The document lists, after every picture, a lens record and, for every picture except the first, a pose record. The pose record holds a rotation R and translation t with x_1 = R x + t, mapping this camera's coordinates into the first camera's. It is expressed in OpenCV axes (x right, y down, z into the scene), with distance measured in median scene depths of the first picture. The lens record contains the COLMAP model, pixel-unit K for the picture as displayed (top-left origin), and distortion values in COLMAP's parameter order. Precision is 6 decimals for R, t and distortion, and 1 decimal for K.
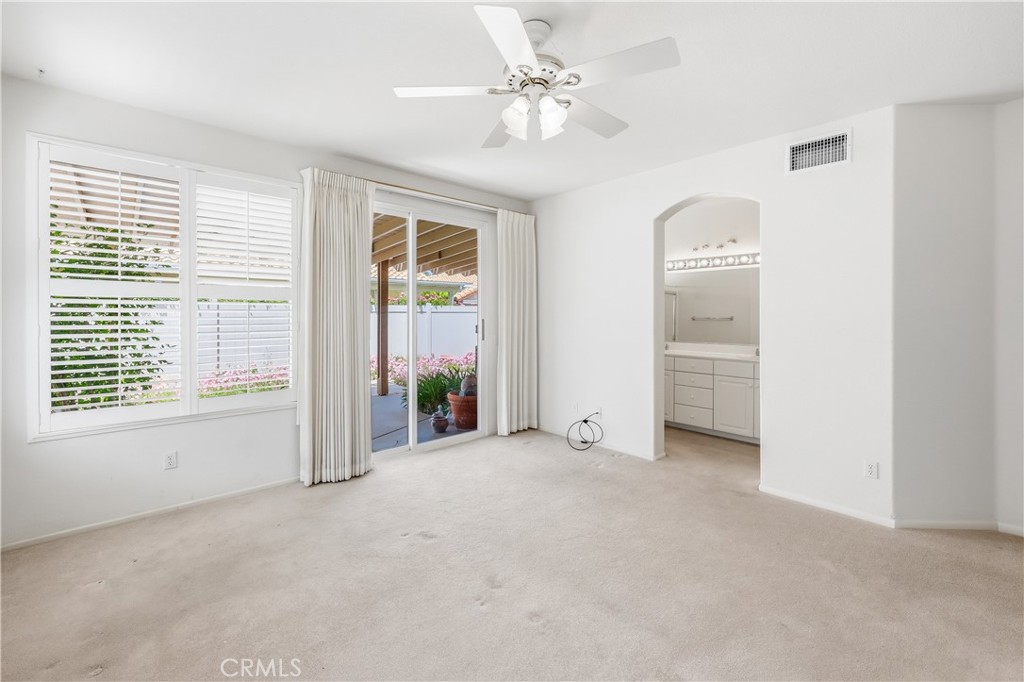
lens RADIAL K [[438.9, 0, 511.7], [0, 438.9, 315.9], [0, 0, 1]] dist [0.000137, 0.000074]
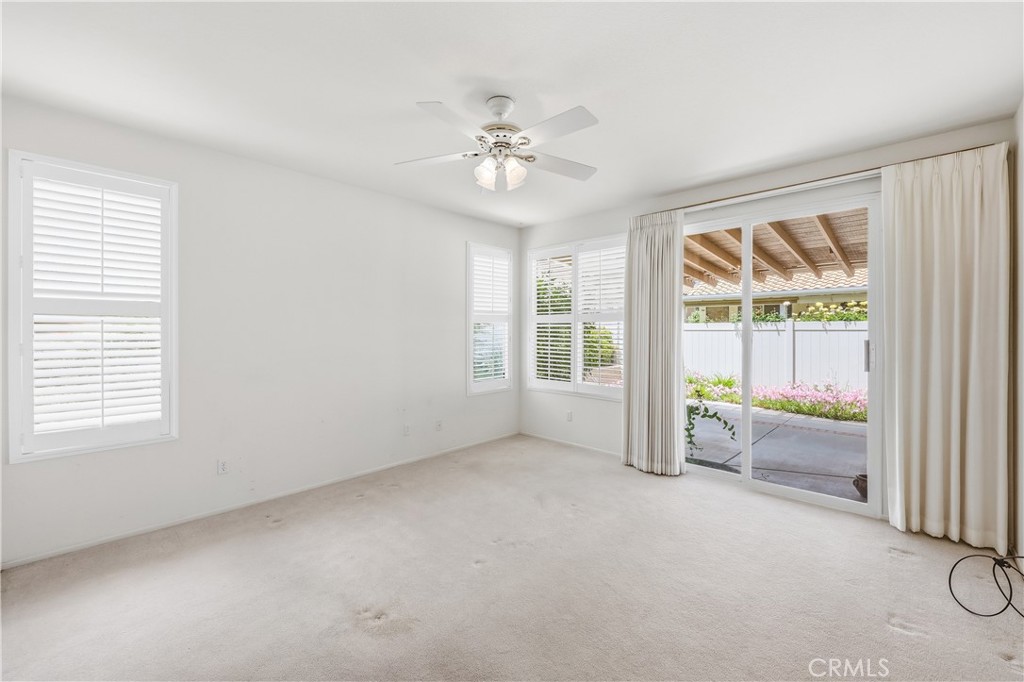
lens RADIAL K [[441.5, 0, 513.8], [0, 441.5, 334.5], [0, 0, 1]] dist [-0.000458, -0.000011]
pose [[0.041298, 0.004486, -0.999137, 0.815284], [-0.008122, 0.999958, 0.004154, 0.000431], [0.999114, 0.007943, 0.041333, 0.601722]]
